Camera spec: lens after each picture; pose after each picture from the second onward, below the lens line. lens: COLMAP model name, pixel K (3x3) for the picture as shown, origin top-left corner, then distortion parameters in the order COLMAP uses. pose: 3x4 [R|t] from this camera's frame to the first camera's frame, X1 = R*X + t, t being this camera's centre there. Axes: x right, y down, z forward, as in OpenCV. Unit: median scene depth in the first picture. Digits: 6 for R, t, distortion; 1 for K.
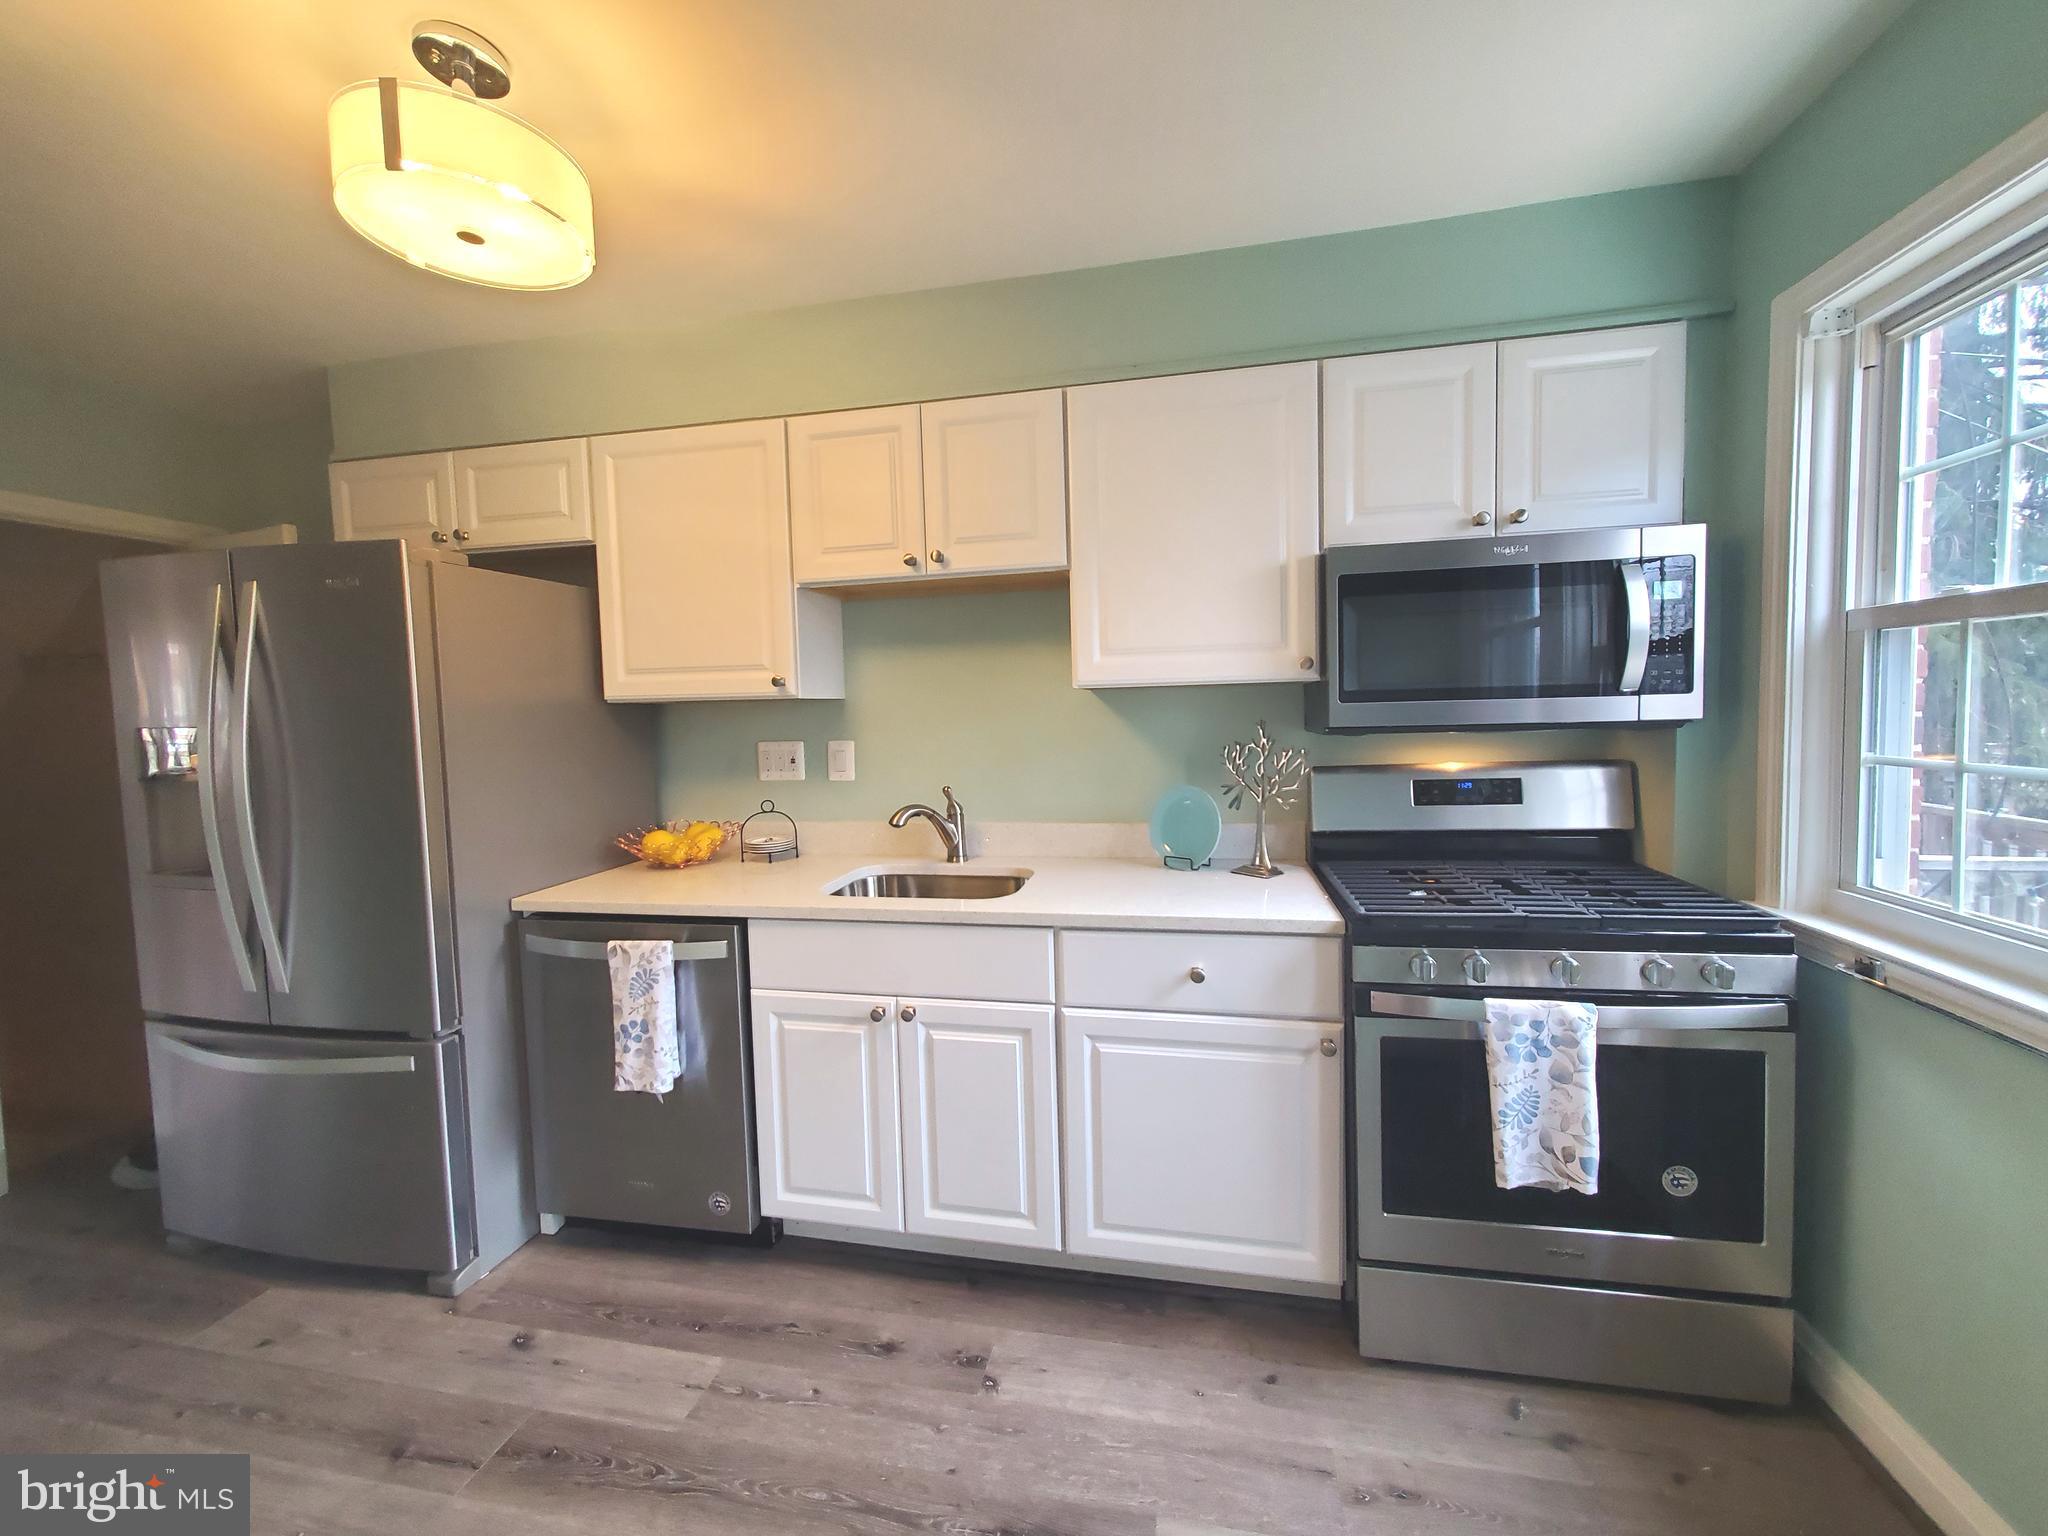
lens RADIAL K [[808.0, 0, 1028.7], [0, 808.0, 756.1], [0, 0, 1]] dist [0.008959, -0.000653]
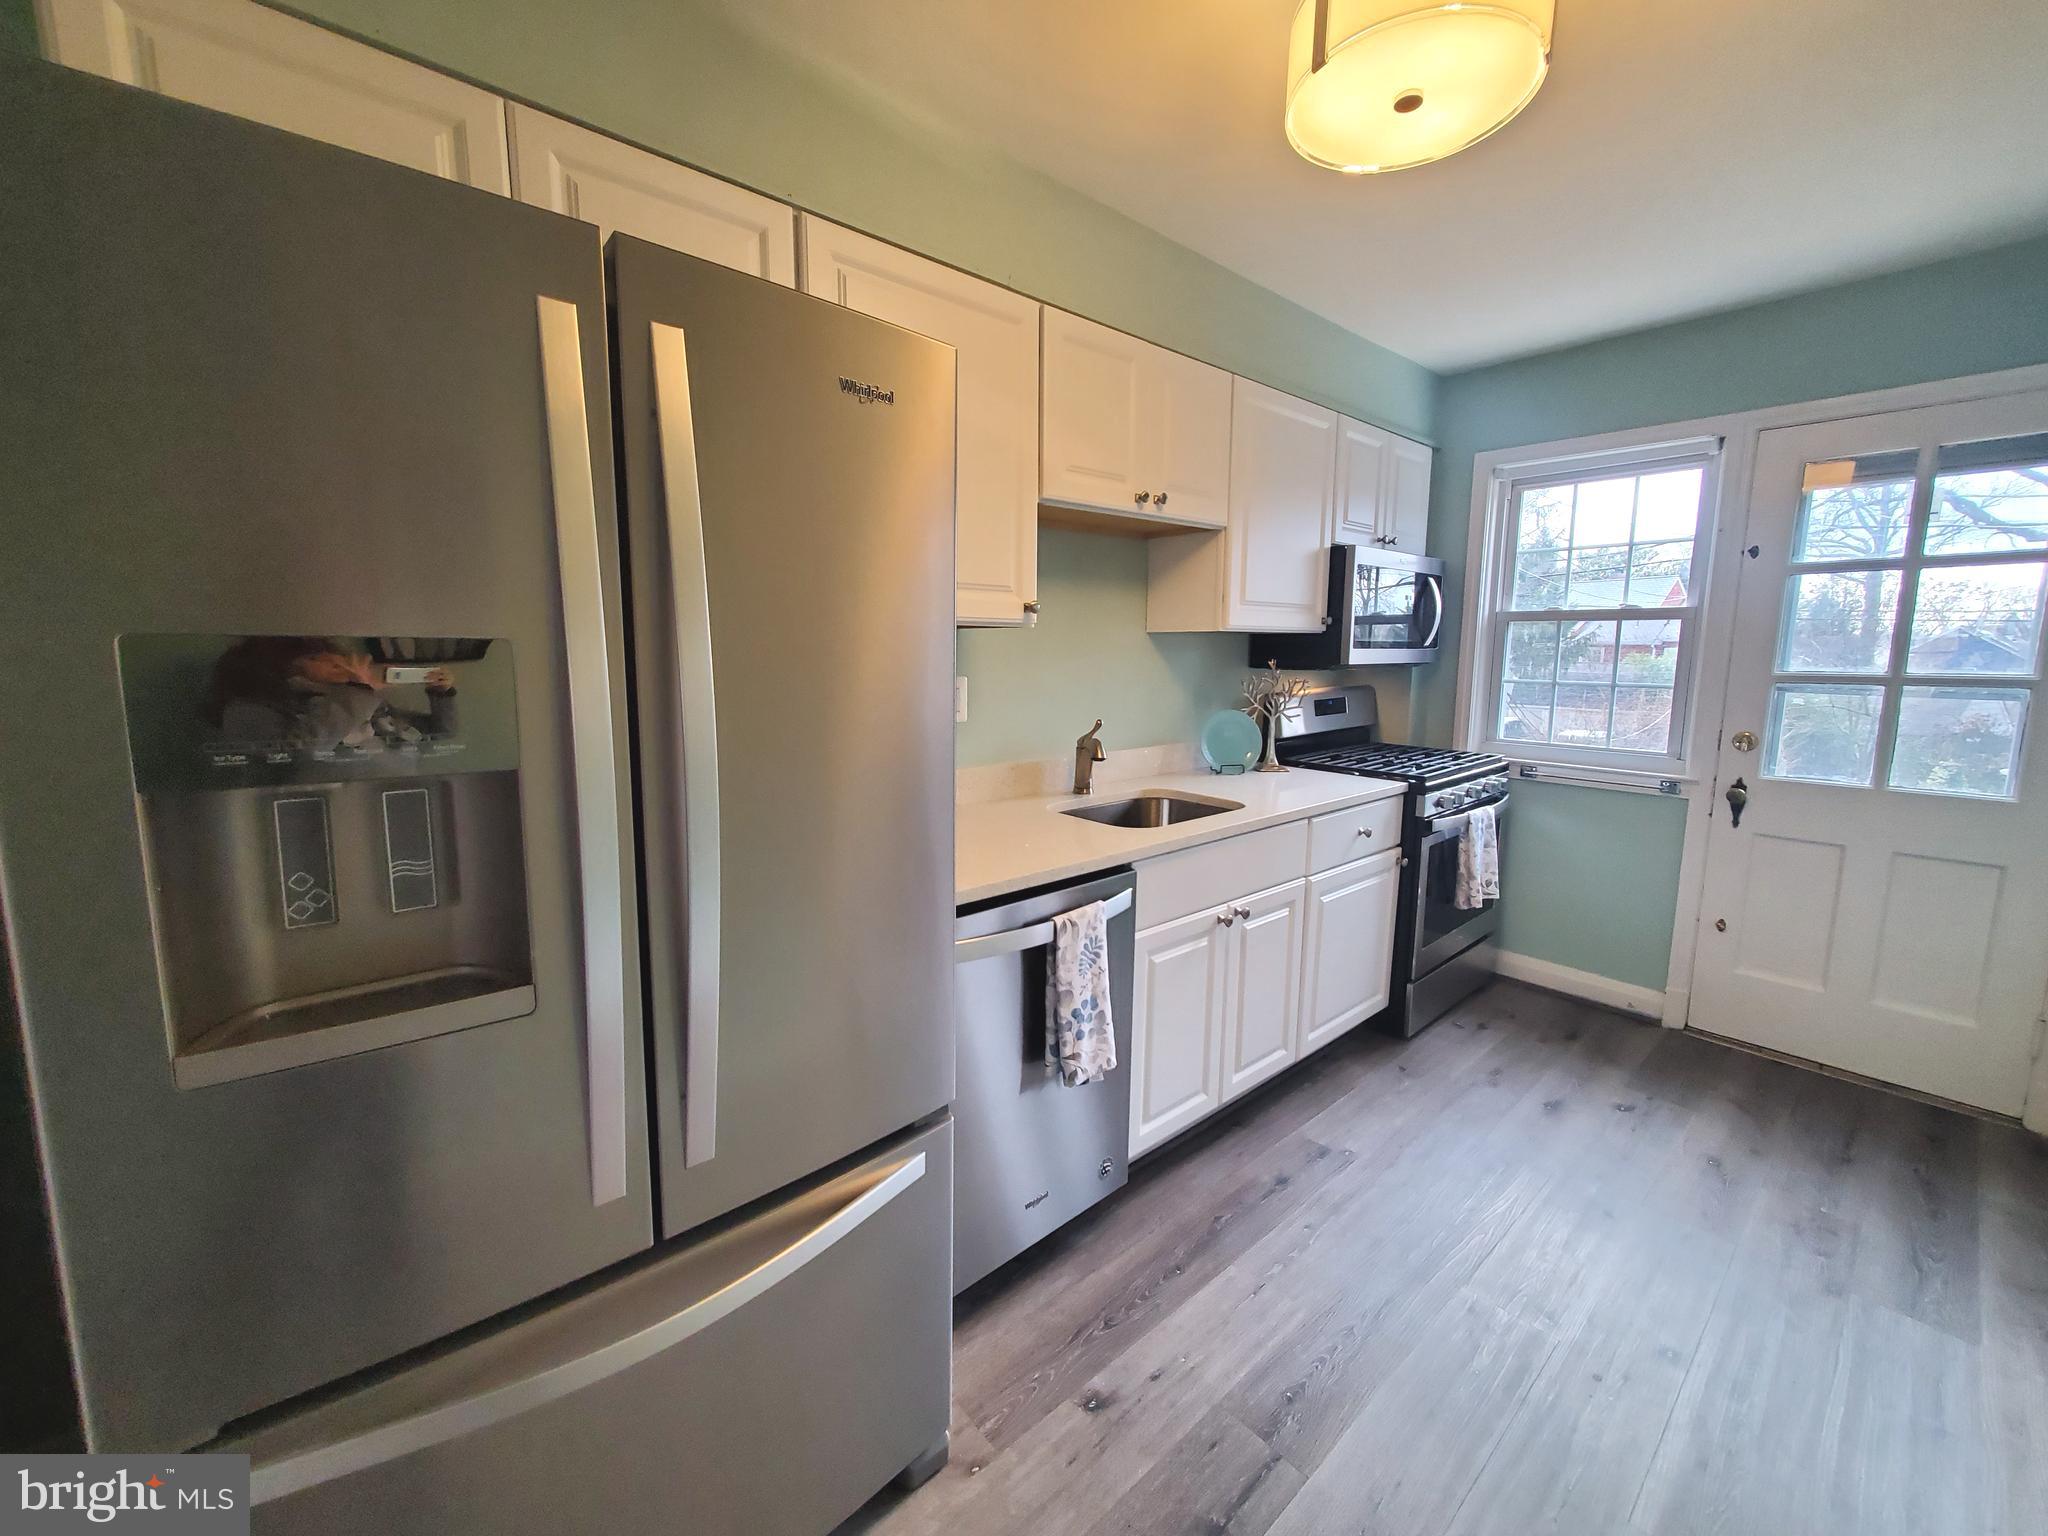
lens RADIAL K [[808.0, 0, 1025.1], [0, 808.0, 754.6], [0, 0, 1]] dist [0.008959, -0.000653]
pose [[0.610587, -0.077173, 0.788180, -1.182632], [0.026973, 0.996690, 0.076694, 0.000113], [-0.791490, -0.025568, 0.610648, 0.534396]]
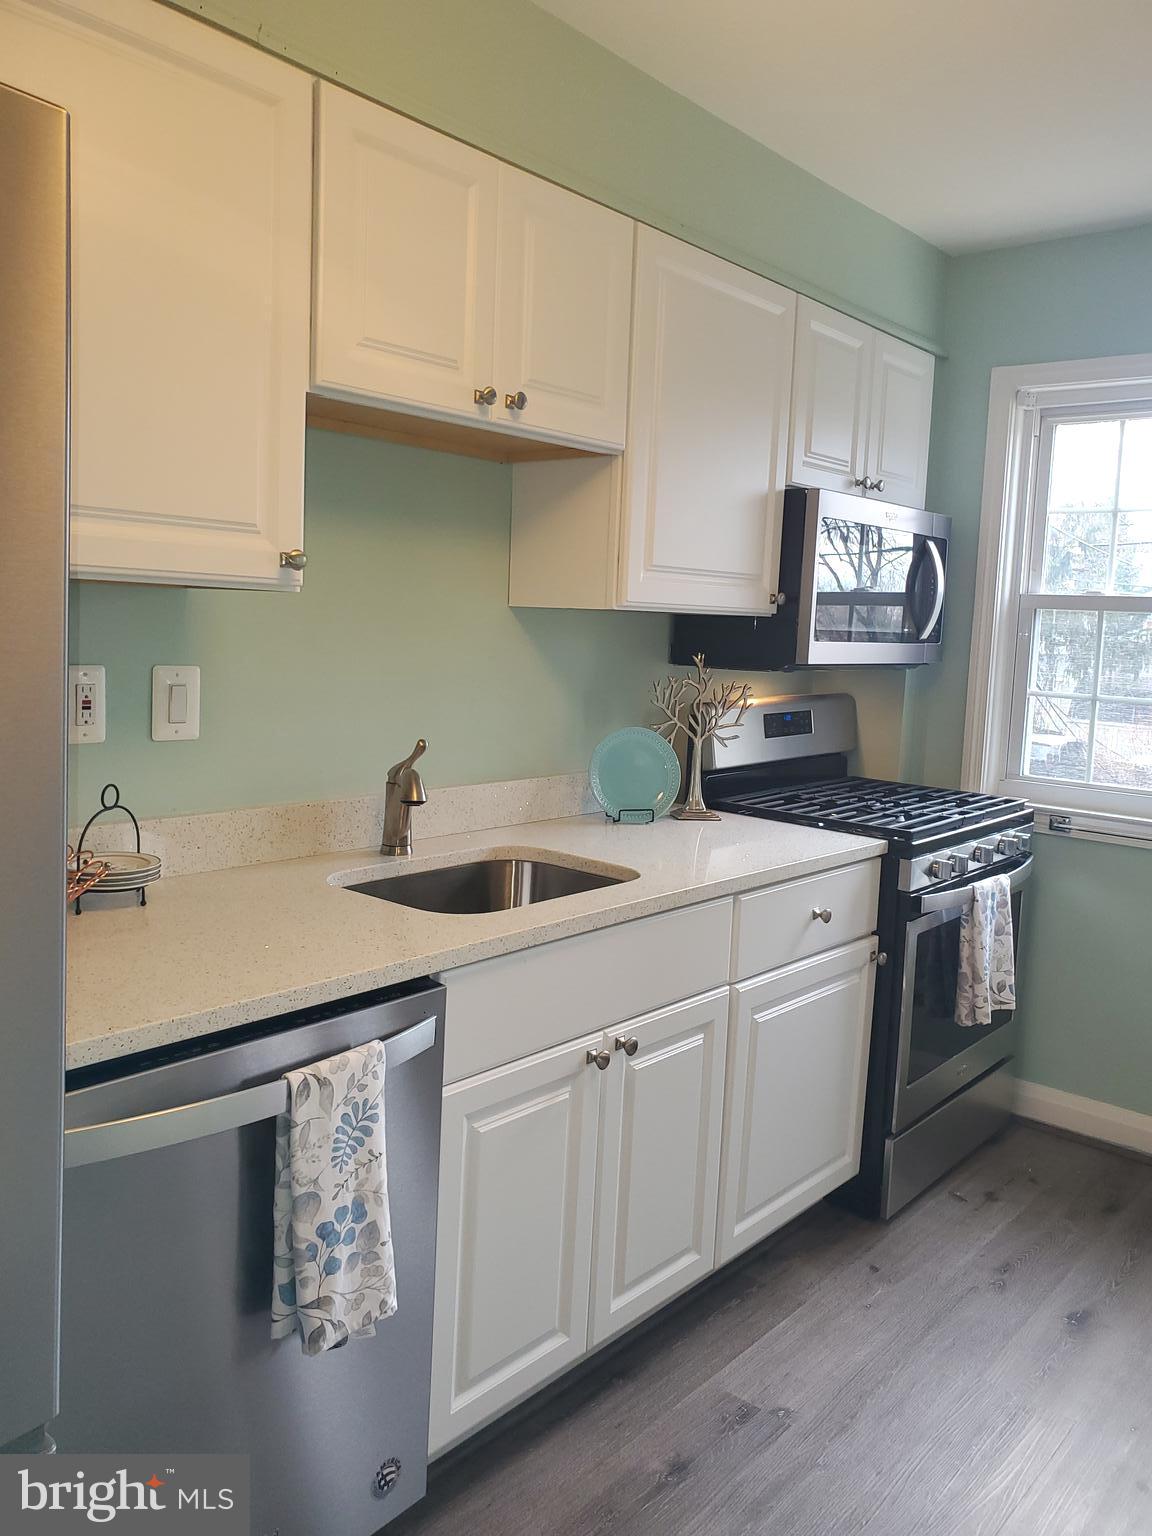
lens RADIAL K [[1184.5, 0, 563.1], [0, 1184.5, 748.7], [0, 0, 1]] dist [0.017985, -0.020612]
pose [[0.496977, -0.046576, 0.866513, -1.065115], [-0.000138, 0.998554, 0.053753, -0.008398], [-0.867763, -0.026833, 0.496253, 0.507005]]
